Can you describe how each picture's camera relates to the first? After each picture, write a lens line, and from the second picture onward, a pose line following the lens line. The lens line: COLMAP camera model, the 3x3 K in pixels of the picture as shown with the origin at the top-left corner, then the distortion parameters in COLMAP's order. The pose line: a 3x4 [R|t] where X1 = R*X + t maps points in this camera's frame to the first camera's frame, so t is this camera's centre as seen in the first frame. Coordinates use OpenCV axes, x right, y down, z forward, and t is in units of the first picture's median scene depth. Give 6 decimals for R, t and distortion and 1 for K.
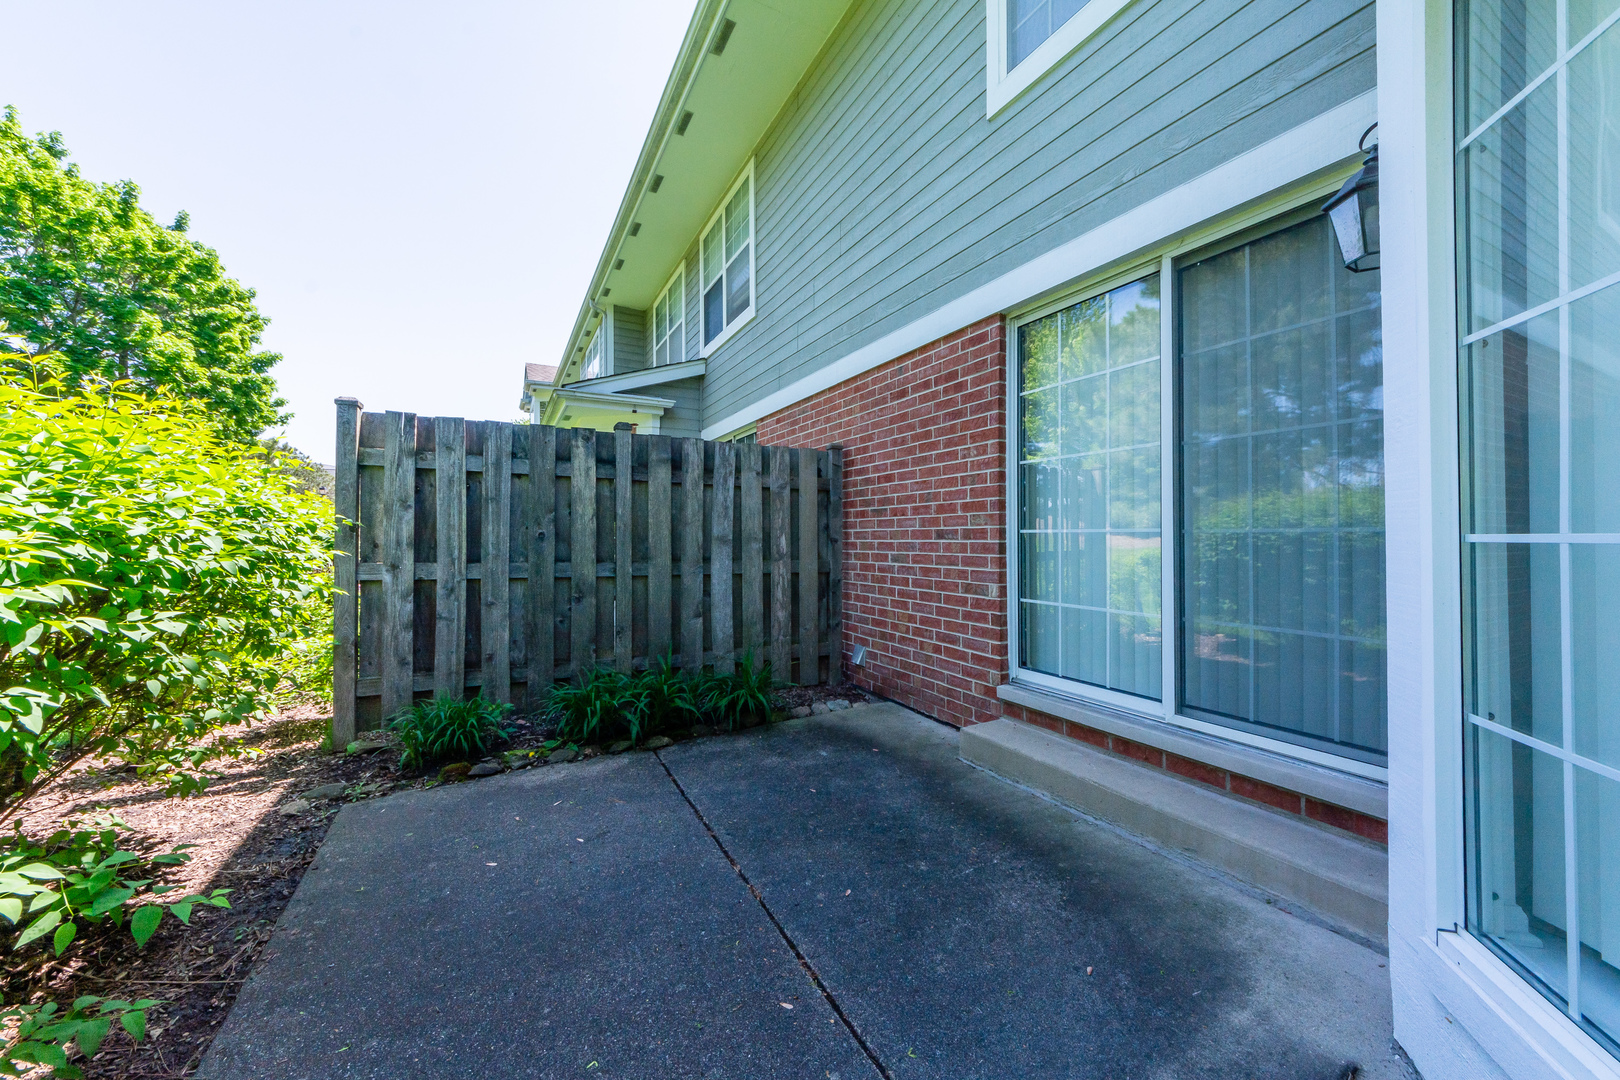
lens RADIAL K [[595.9, 0, 810.0], [0, 595.9, 540.0], [0, 0, 1]] dist [0.000100, 0.000056]
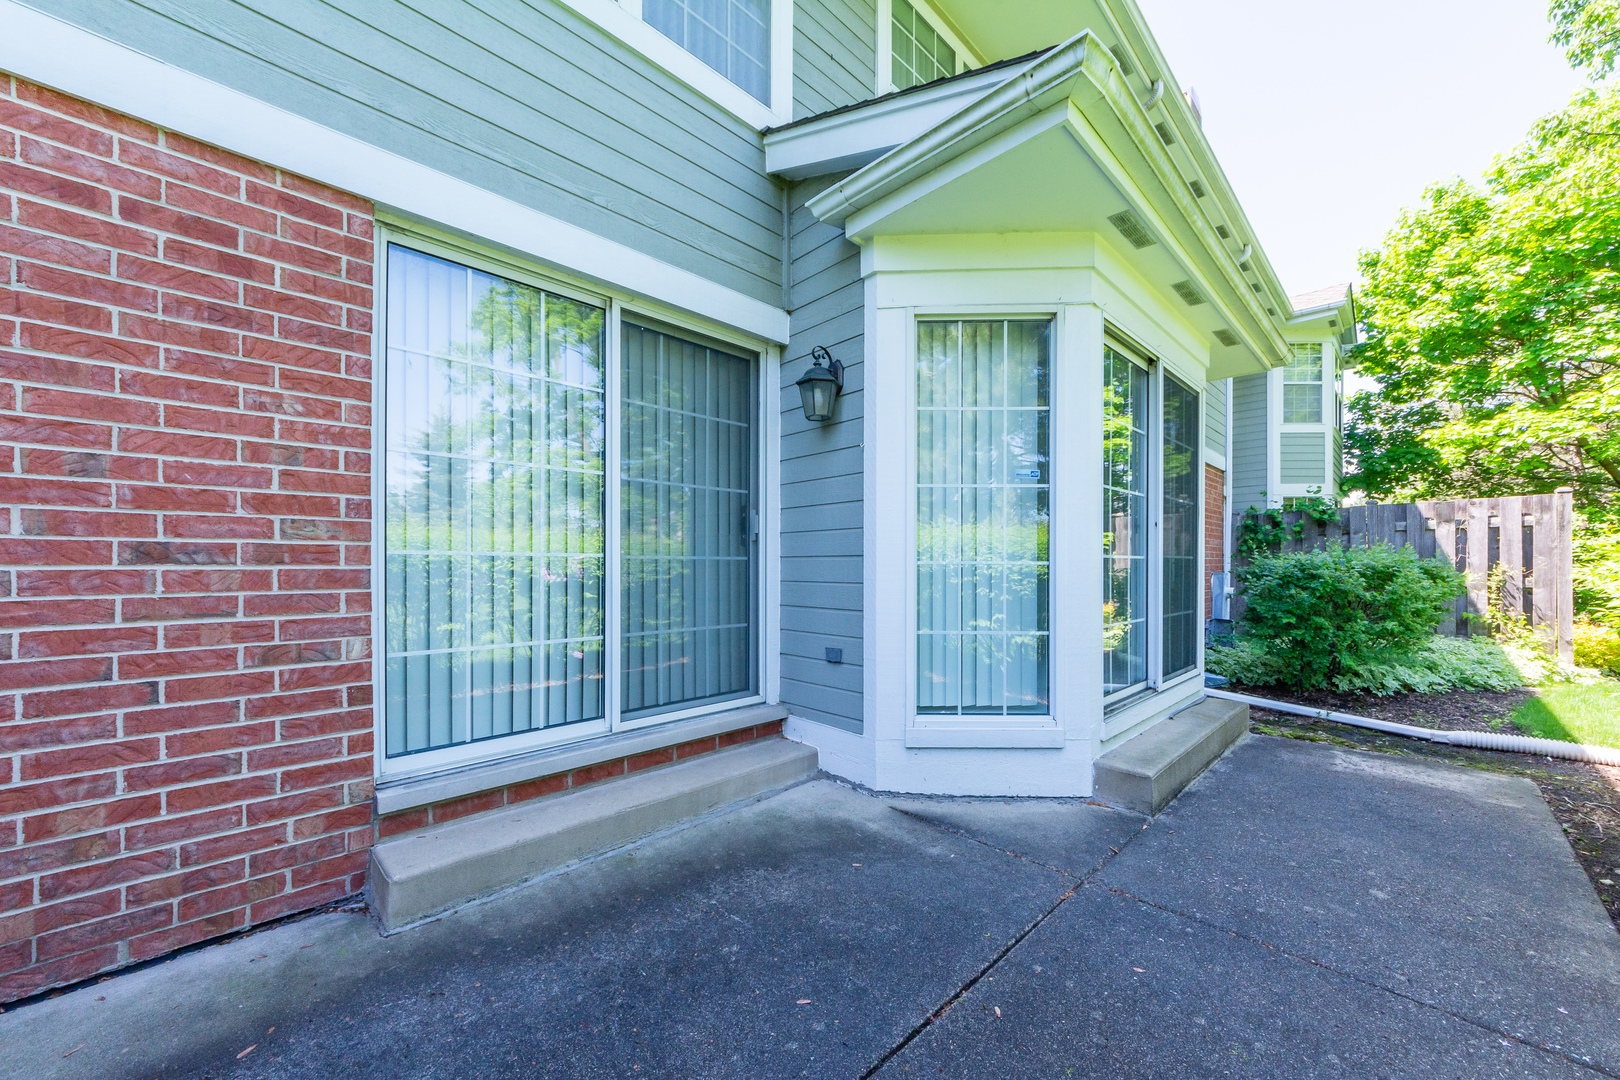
lens RADIAL K [[604.6, 0, 839.8], [0, 604.6, 570.0], [0, 0, 1]] dist [0.000278, -0.000008]
pose [[-0.305108, -0.009276, 0.952272, -0.432062], [0.003559, 0.999934, 0.010880, 0.000233], [-0.952311, 0.006709, -0.305055, 0.716717]]
